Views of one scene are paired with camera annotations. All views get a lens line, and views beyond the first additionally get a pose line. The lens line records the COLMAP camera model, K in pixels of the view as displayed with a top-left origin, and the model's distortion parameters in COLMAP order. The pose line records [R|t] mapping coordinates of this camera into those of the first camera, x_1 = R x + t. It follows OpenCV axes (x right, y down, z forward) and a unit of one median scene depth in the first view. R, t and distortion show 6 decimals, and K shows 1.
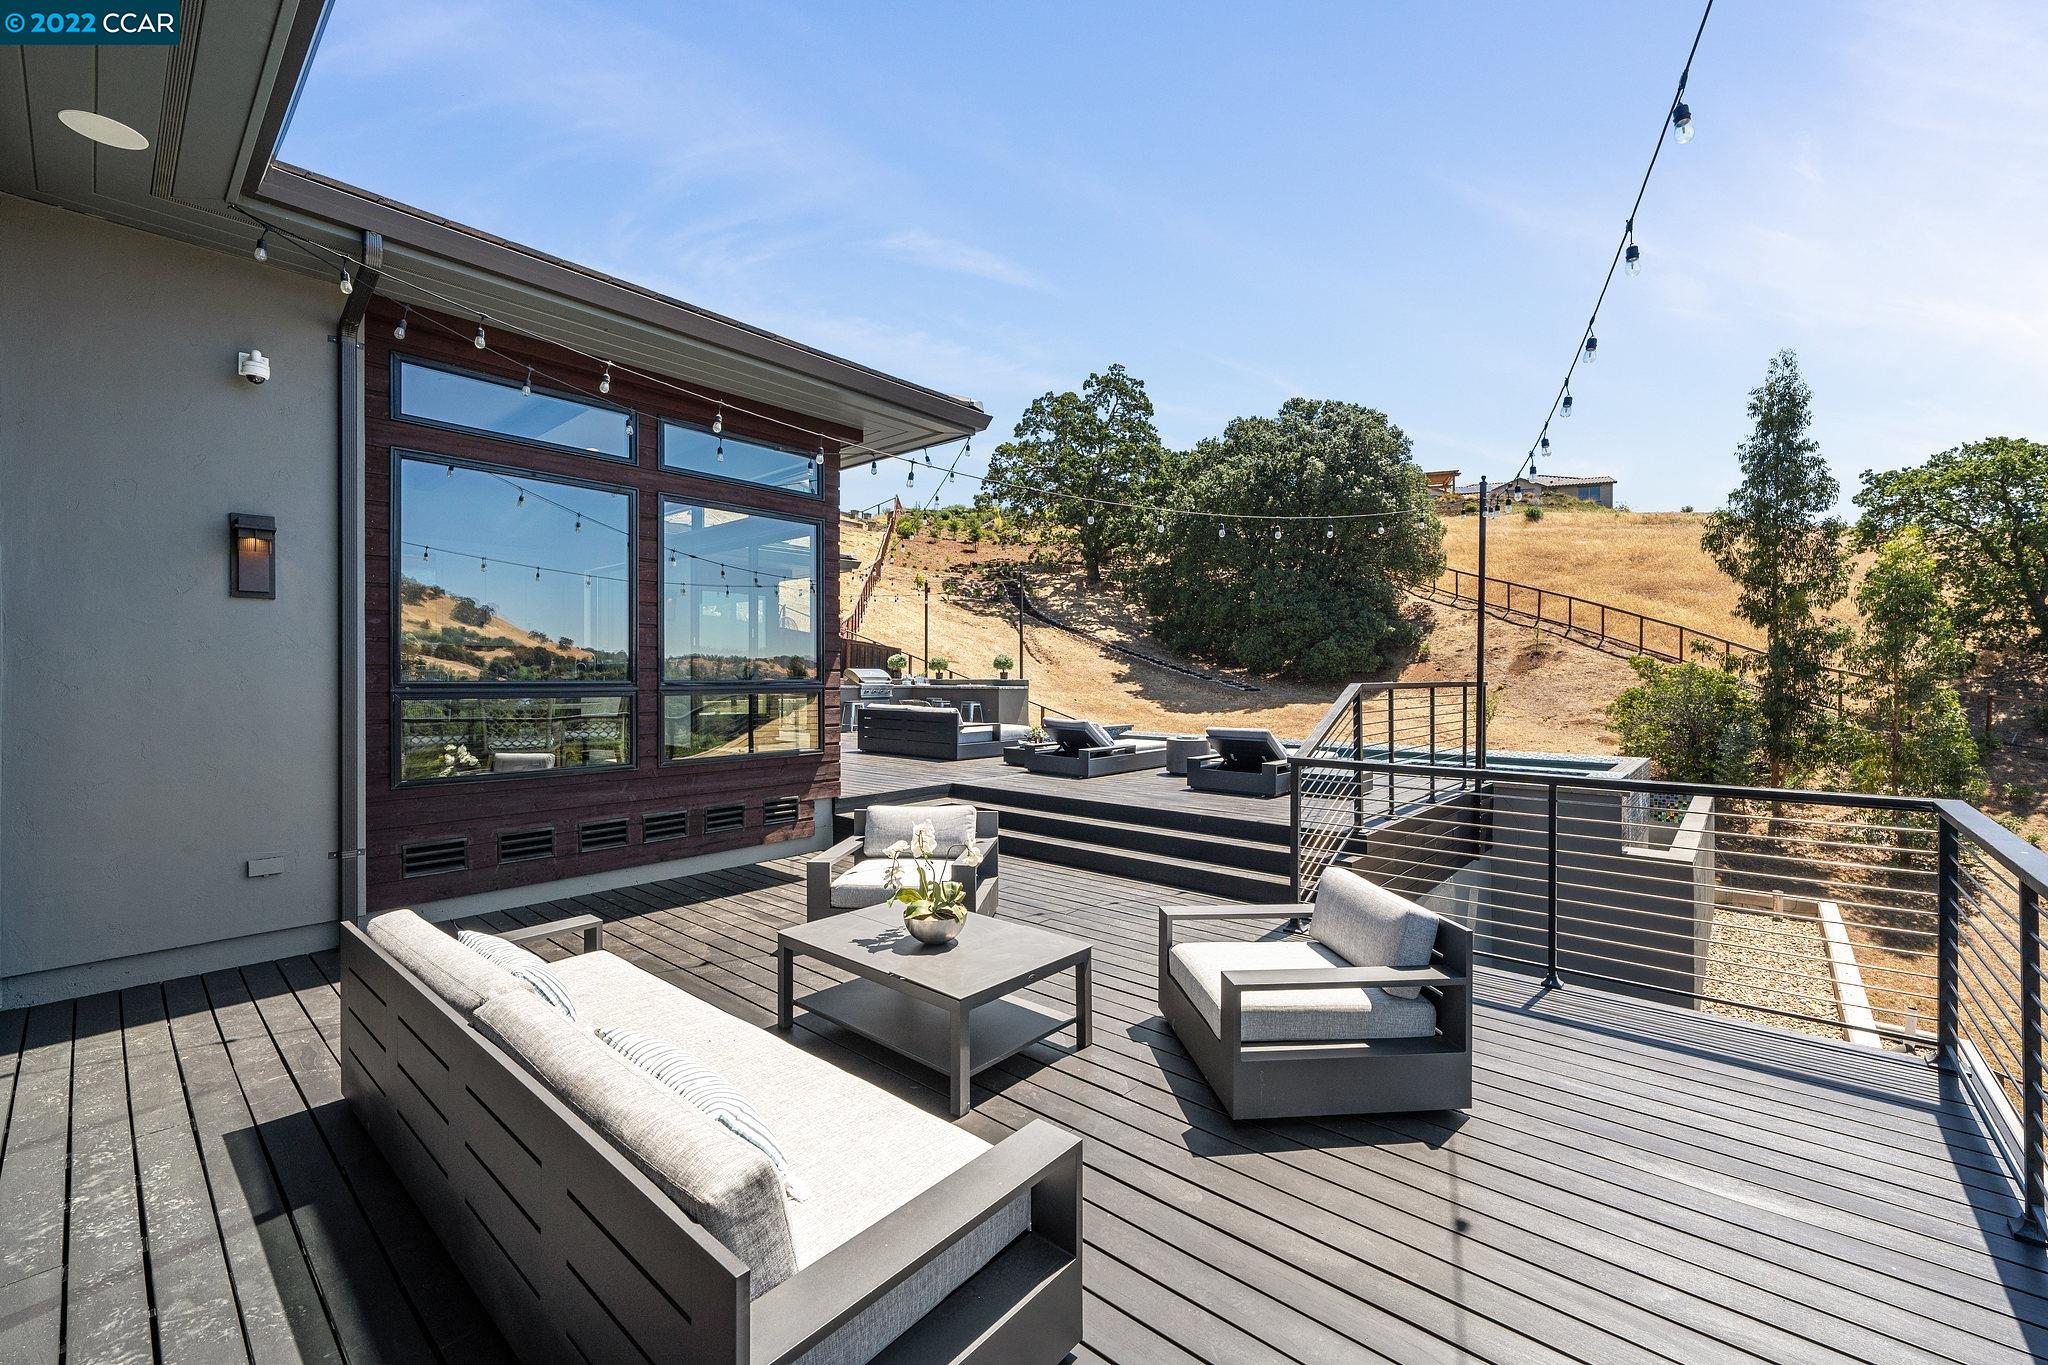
lens RADIAL K [[846.1, 0, 1025.5], [0, 846.1, 670.8], [0, 0, 1]] dist [-0.001108, -0.001293]
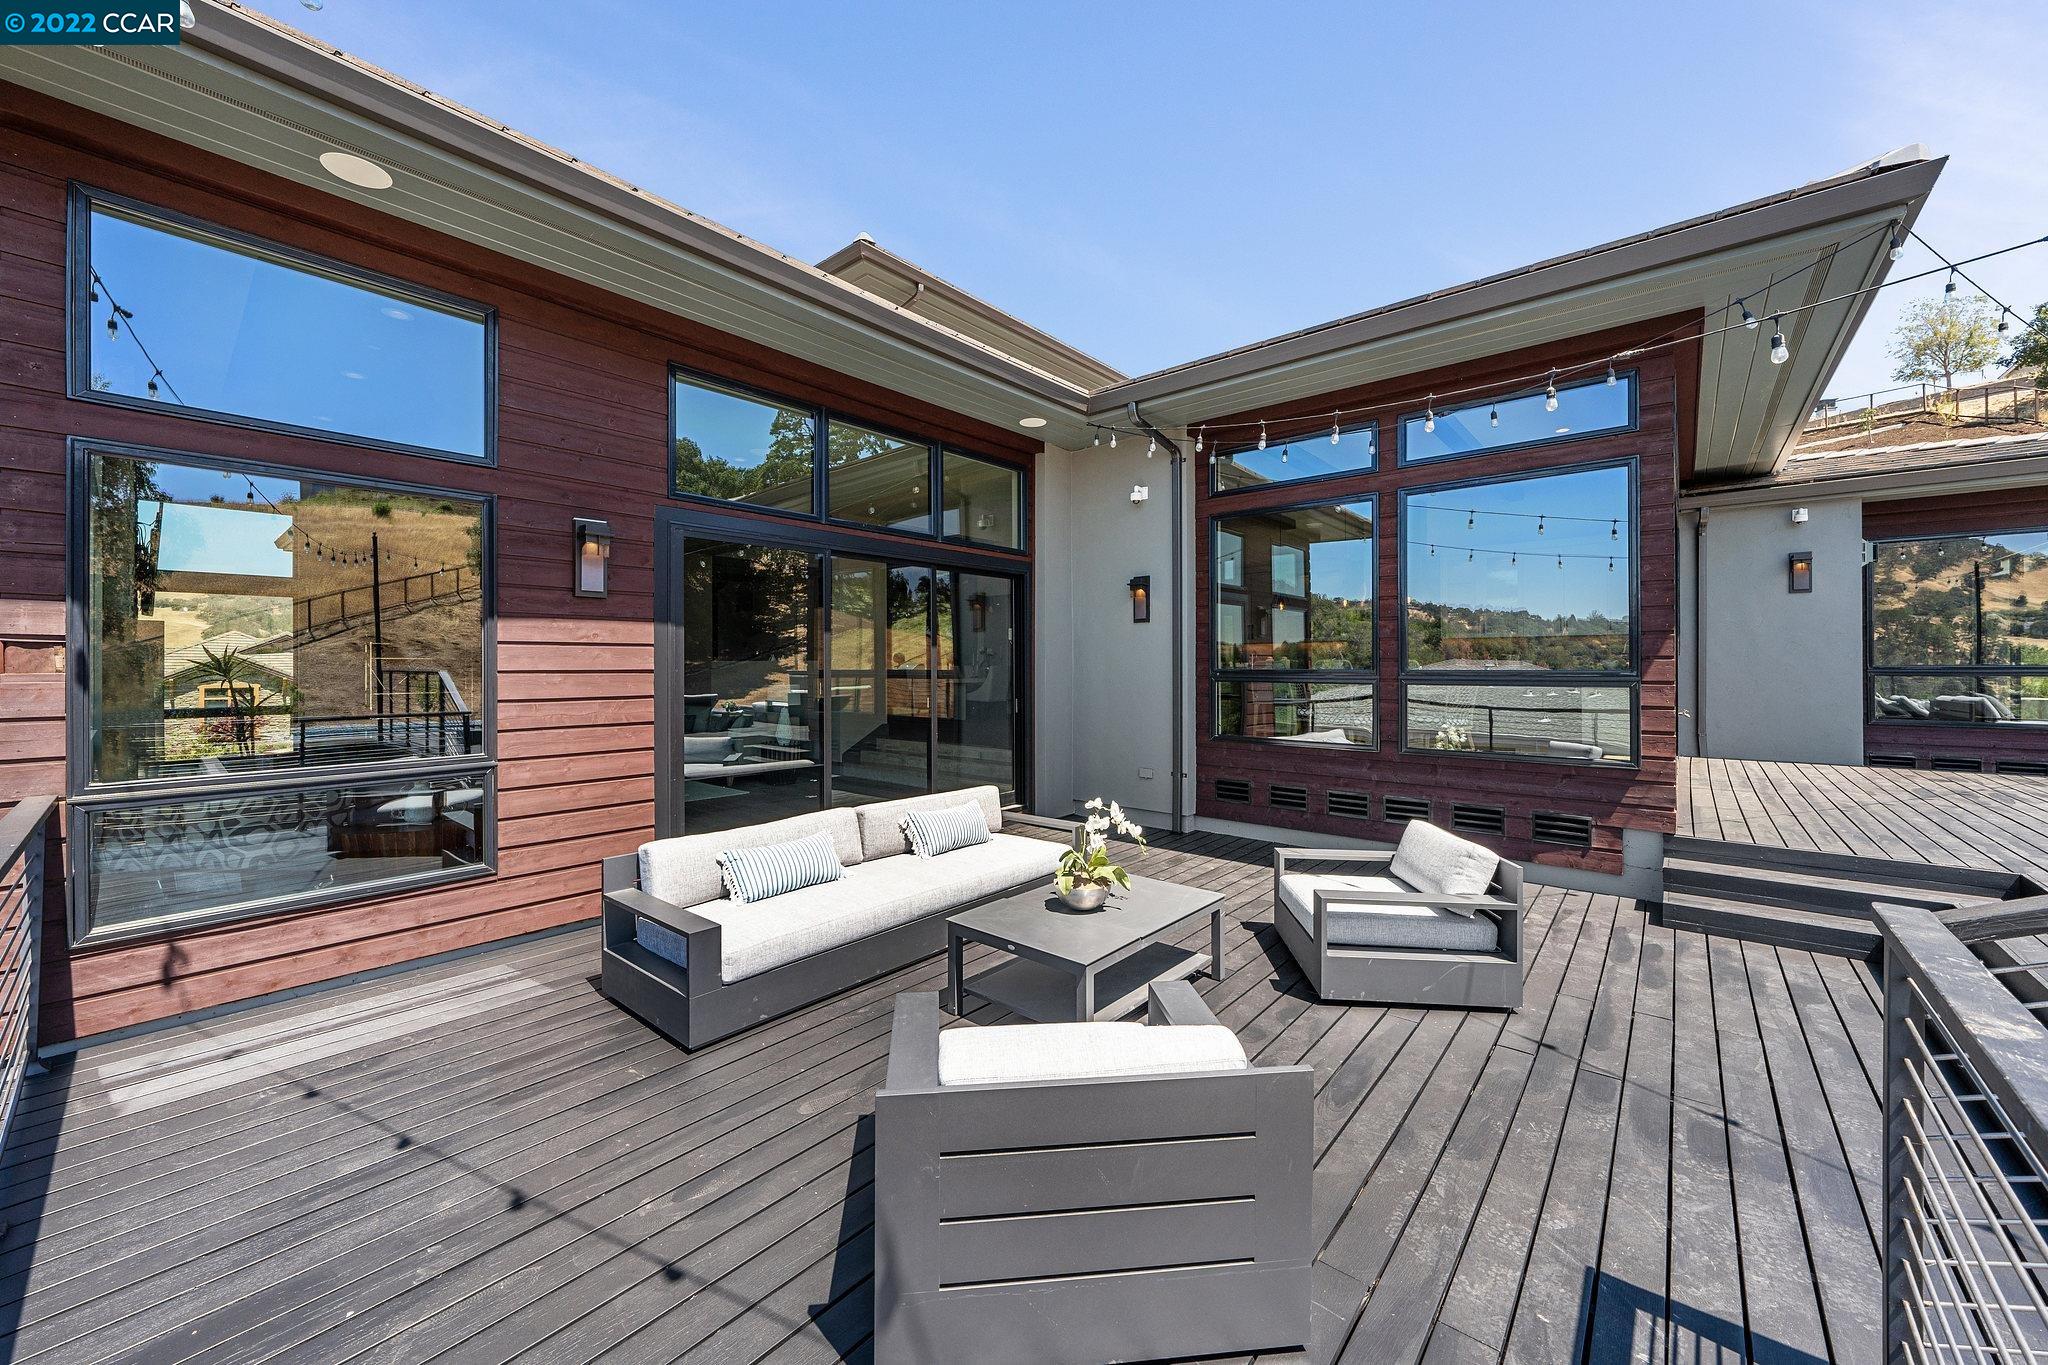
lens RADIAL K [[759.4, 0, 1009.9], [0, 759.4, 668.1], [0, 0, 1]] dist [-0.001125, -0.000069]
pose [[-0.012150, 0.005272, -0.999912, 0.513103], [0.008483, 0.999951, 0.005169, -0.000043], [0.999890, -0.008420, -0.012194, 0.532645]]
